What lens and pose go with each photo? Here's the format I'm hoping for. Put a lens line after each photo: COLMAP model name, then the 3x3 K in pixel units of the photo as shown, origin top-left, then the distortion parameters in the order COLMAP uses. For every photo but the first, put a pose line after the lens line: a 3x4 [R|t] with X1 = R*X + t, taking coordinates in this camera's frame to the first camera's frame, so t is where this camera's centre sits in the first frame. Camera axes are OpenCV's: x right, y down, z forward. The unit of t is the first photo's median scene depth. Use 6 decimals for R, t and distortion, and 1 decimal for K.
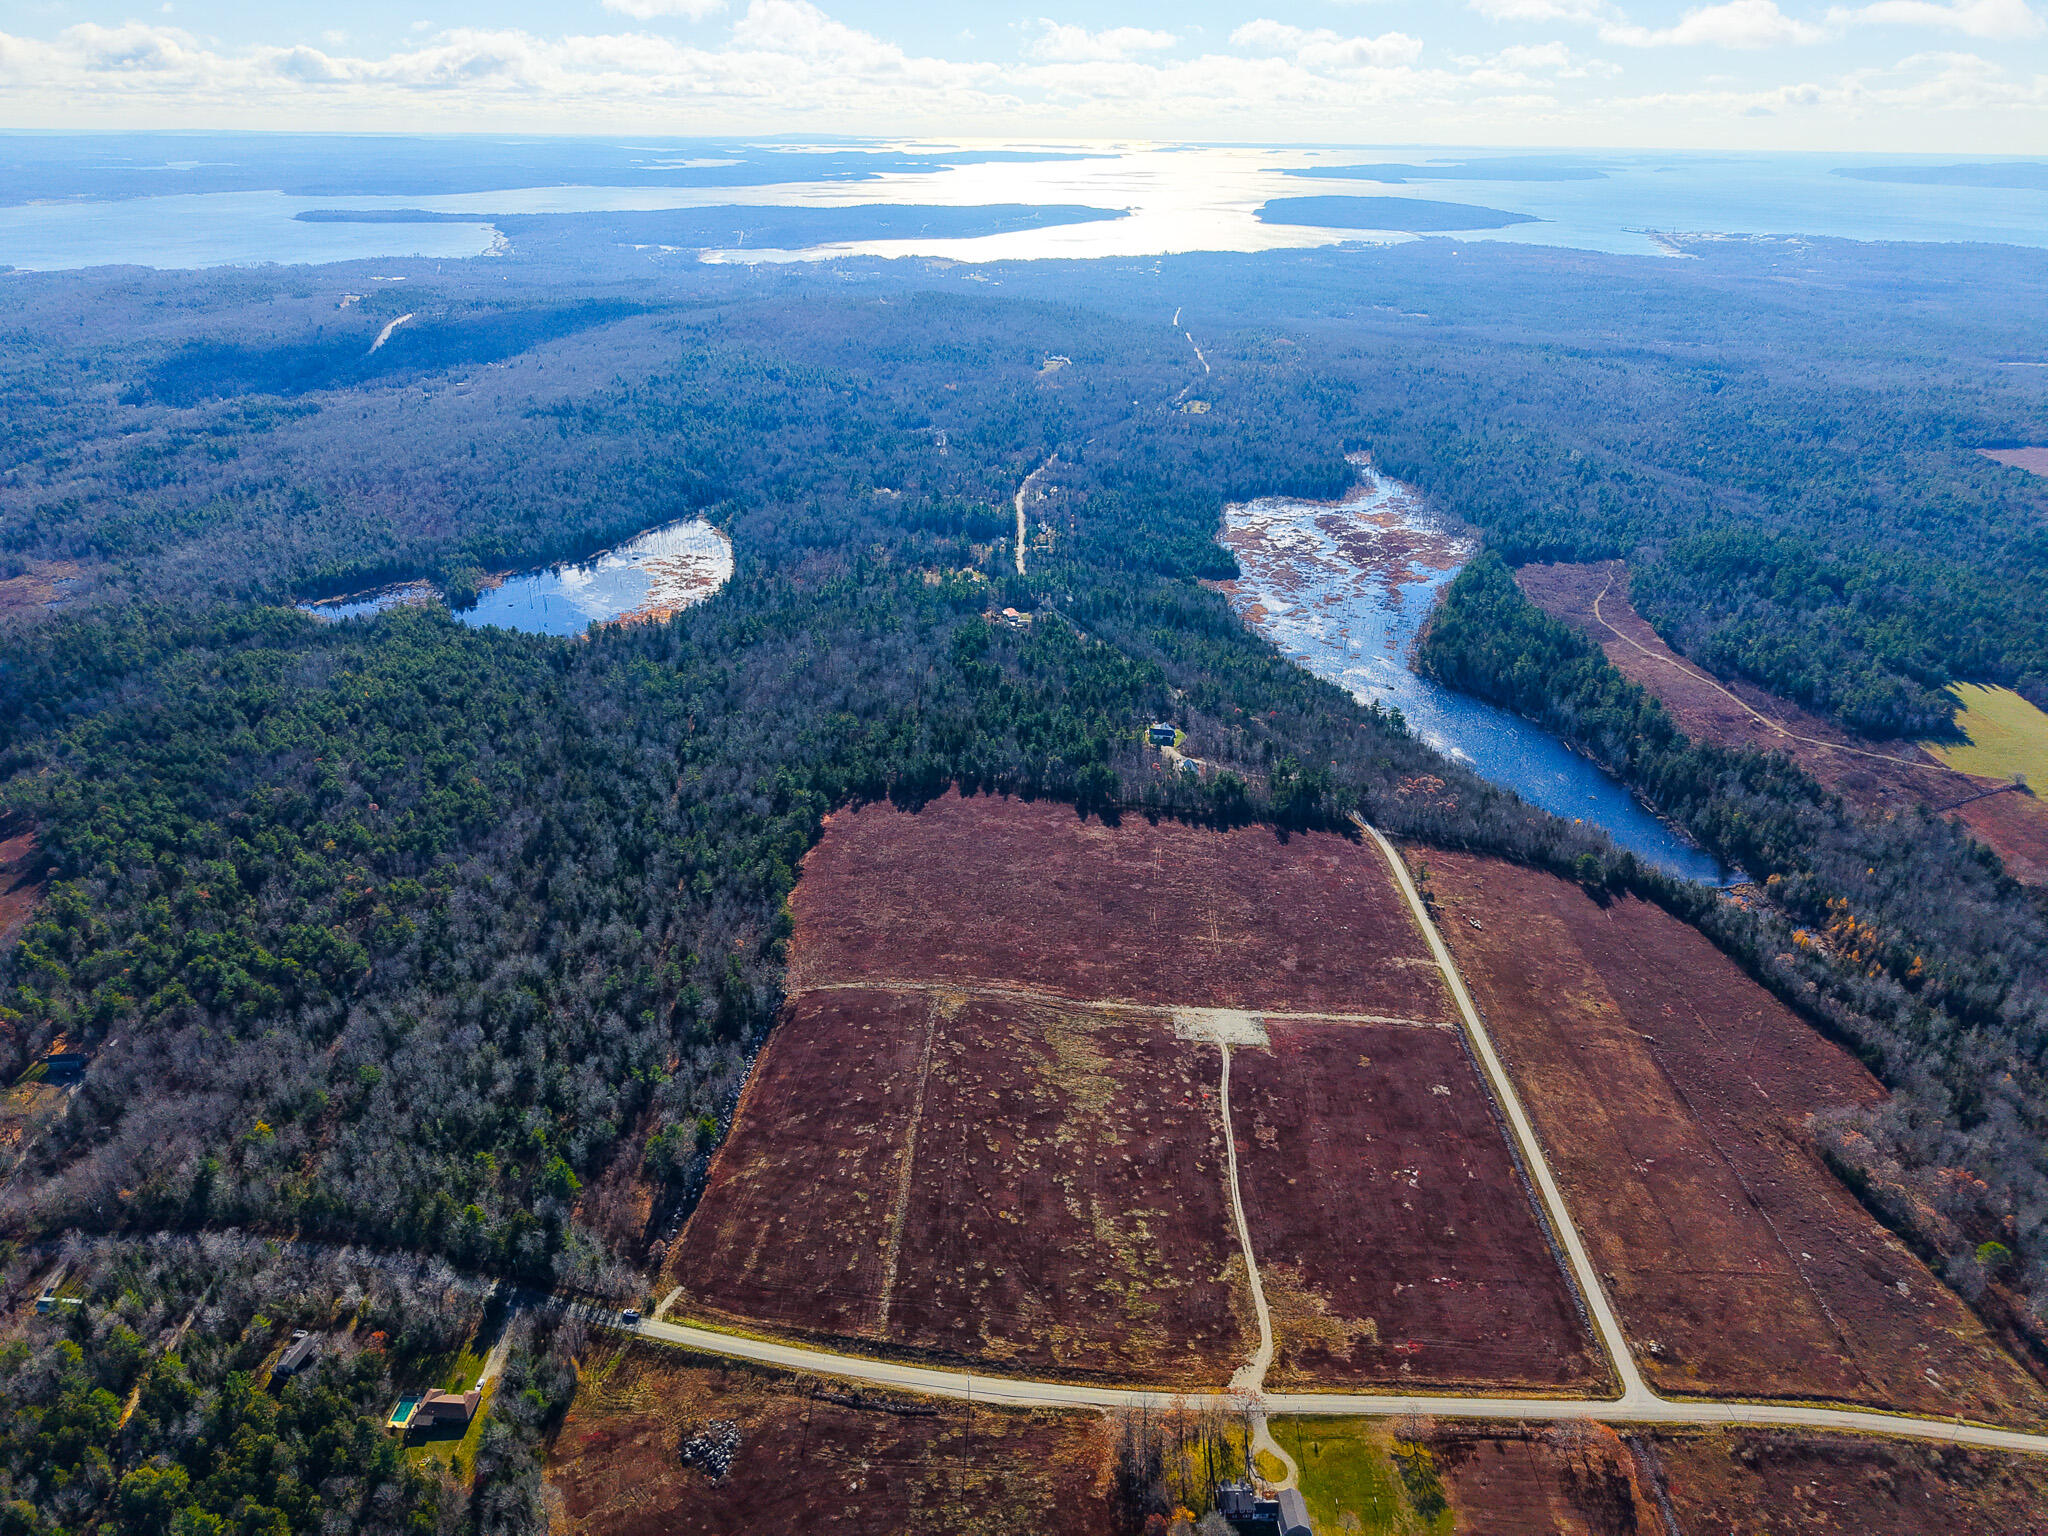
lens RADIAL K [[1371.4, 0, 1021.1], [0, 1371.4, 764.3], [0, 0, 1]] dist [0.006861, -0.004381]
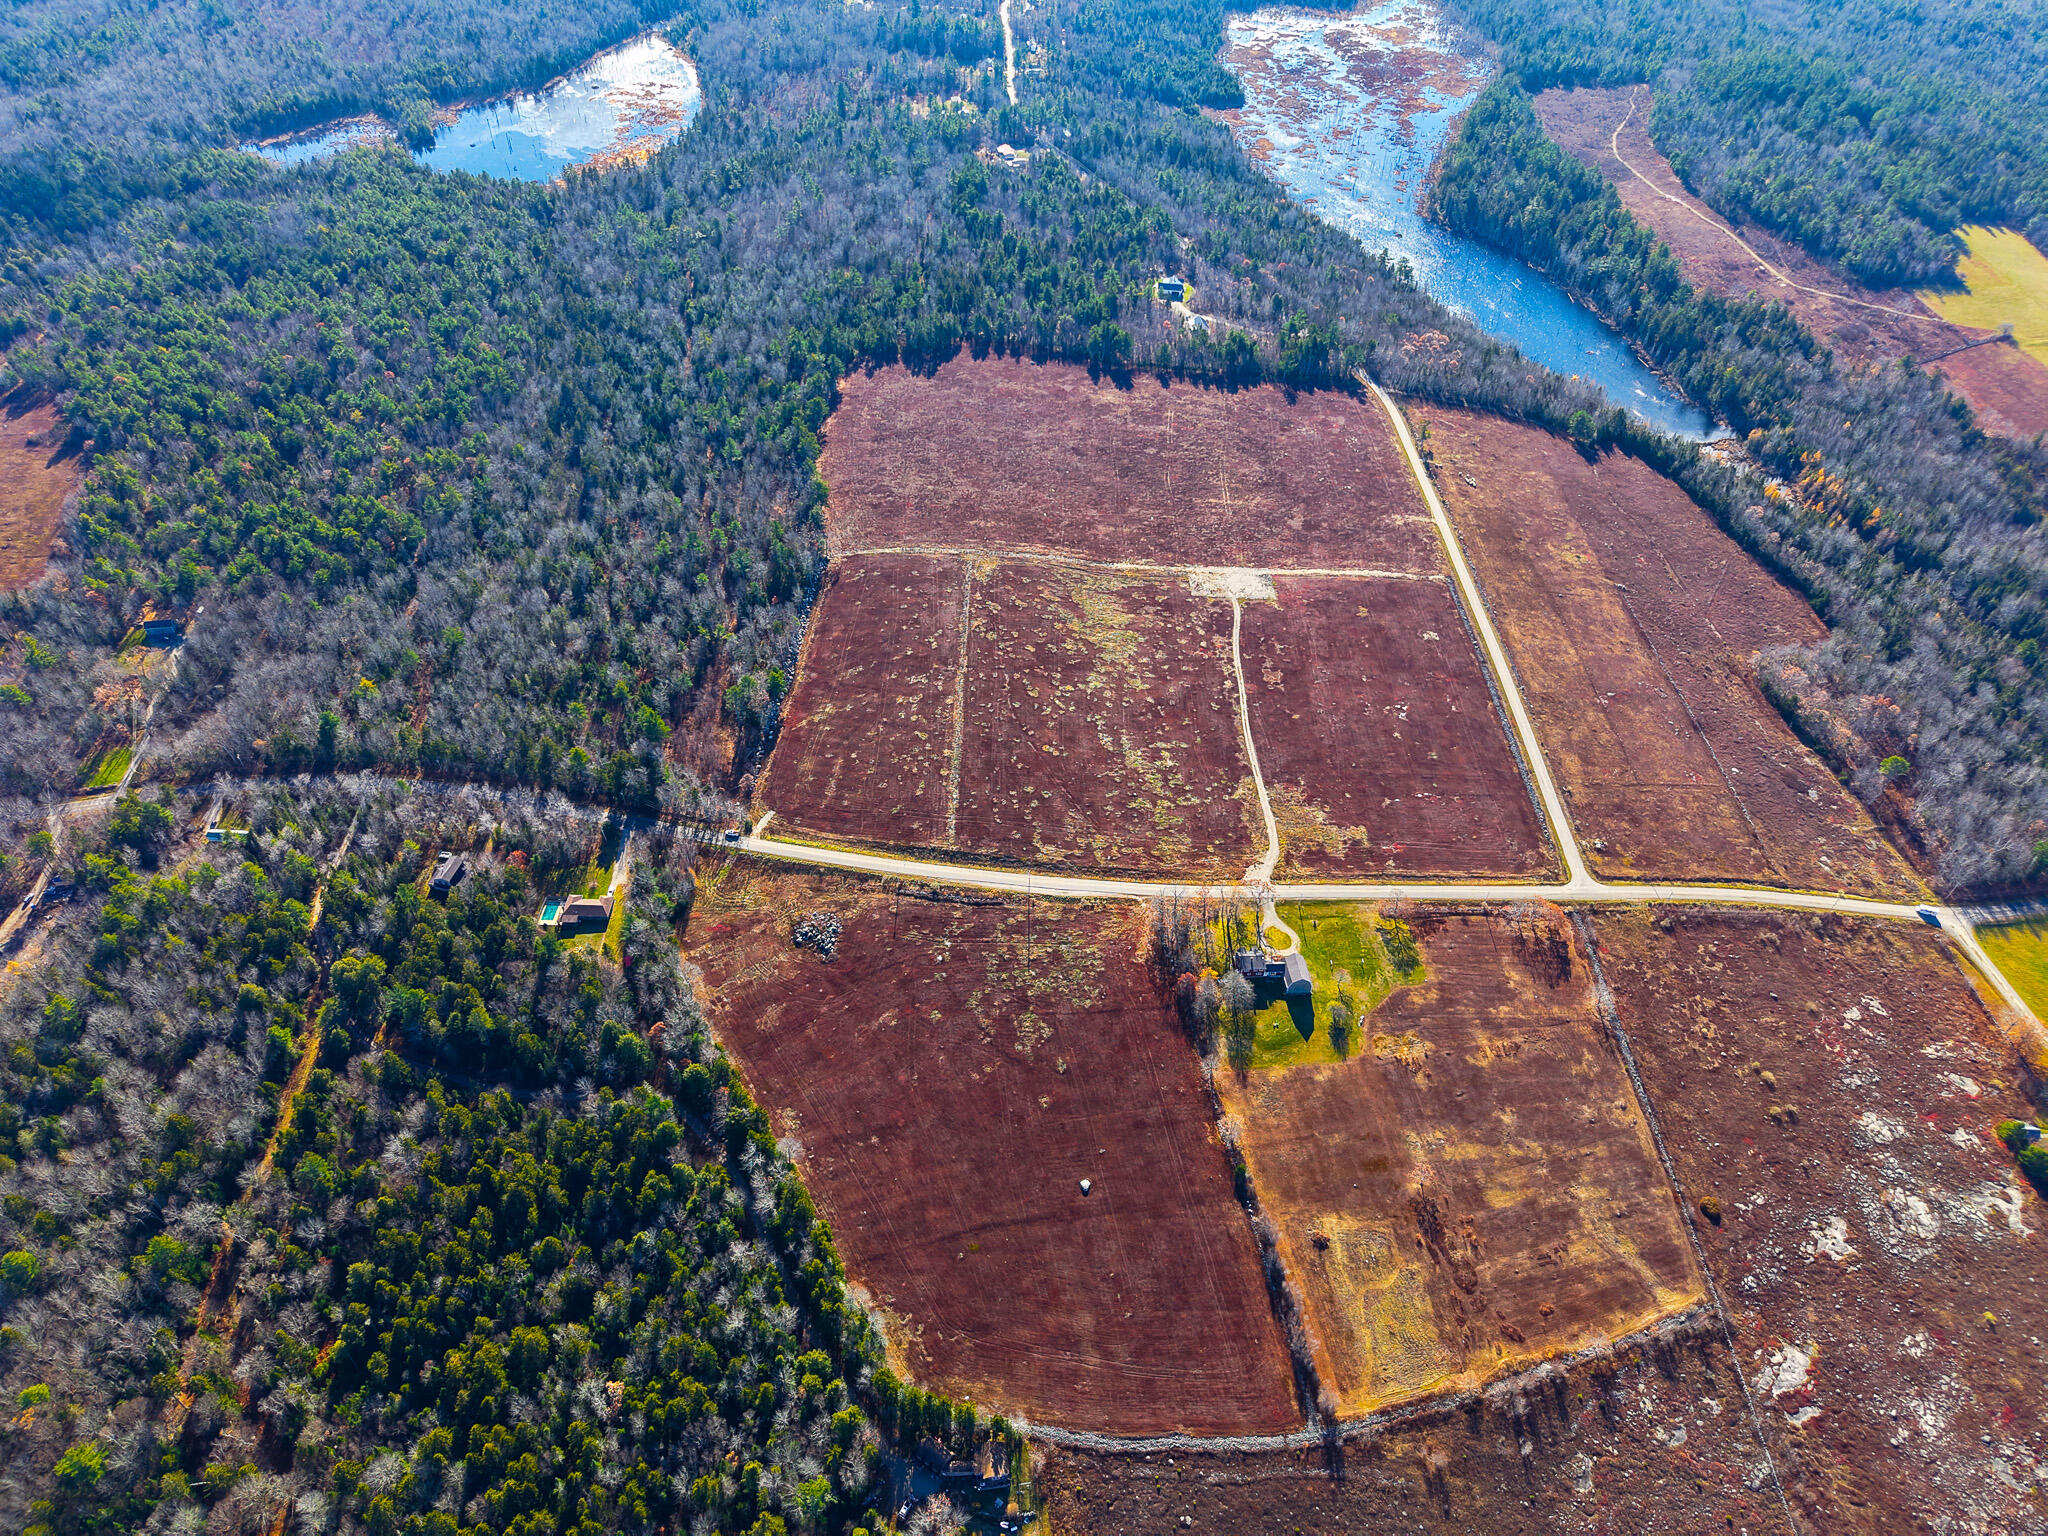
lens RADIAL K [[1380.7, 0, 1021.5], [0, 1380.7, 753.6], [0, 0, 1]] dist [0.005095, -0.003224]
pose [[0.999549, -0.016250, 0.025258, -0.043678], [0.007651, 0.951009, 0.309067, -0.015347], [-0.029043, -0.308735, 0.950705, -0.063480]]
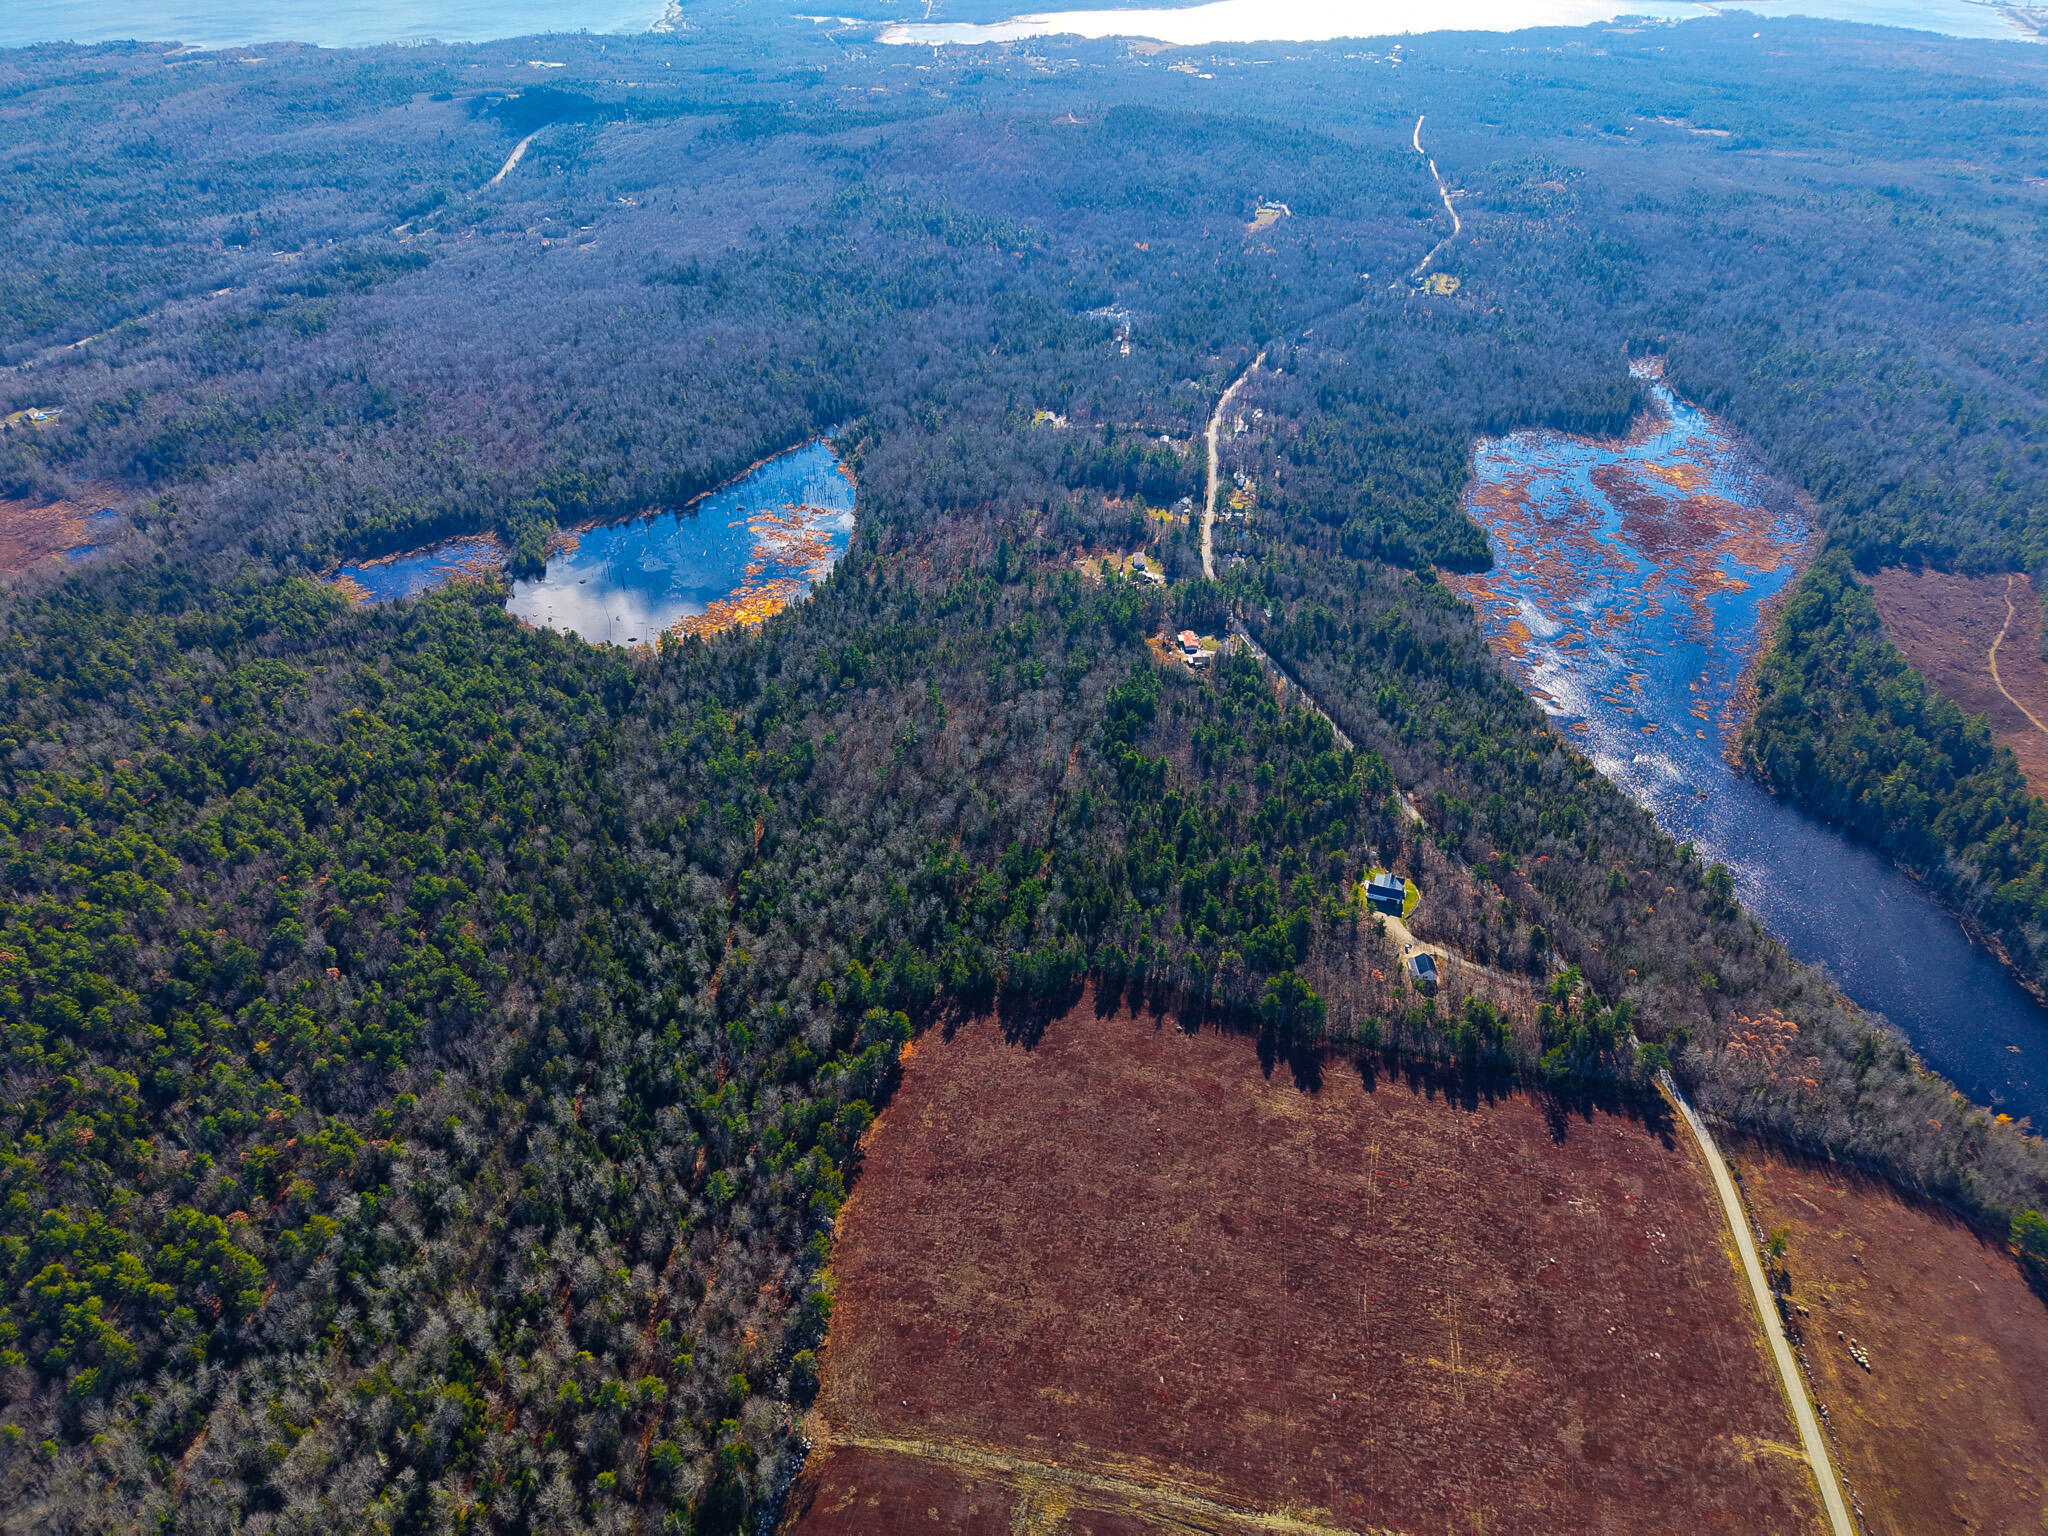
lens RADIAL K [[1371.4, 0, 1021.1], [0, 1371.4, 764.3], [0, 0, 1]] dist [0.006861, -0.004381]
pose [[0.990551, 0.070841, -0.117436, -0.009487], [-0.052646, 0.987074, 0.151370, -0.239245], [0.126641, -0.143757, 0.981476, 0.339716]]
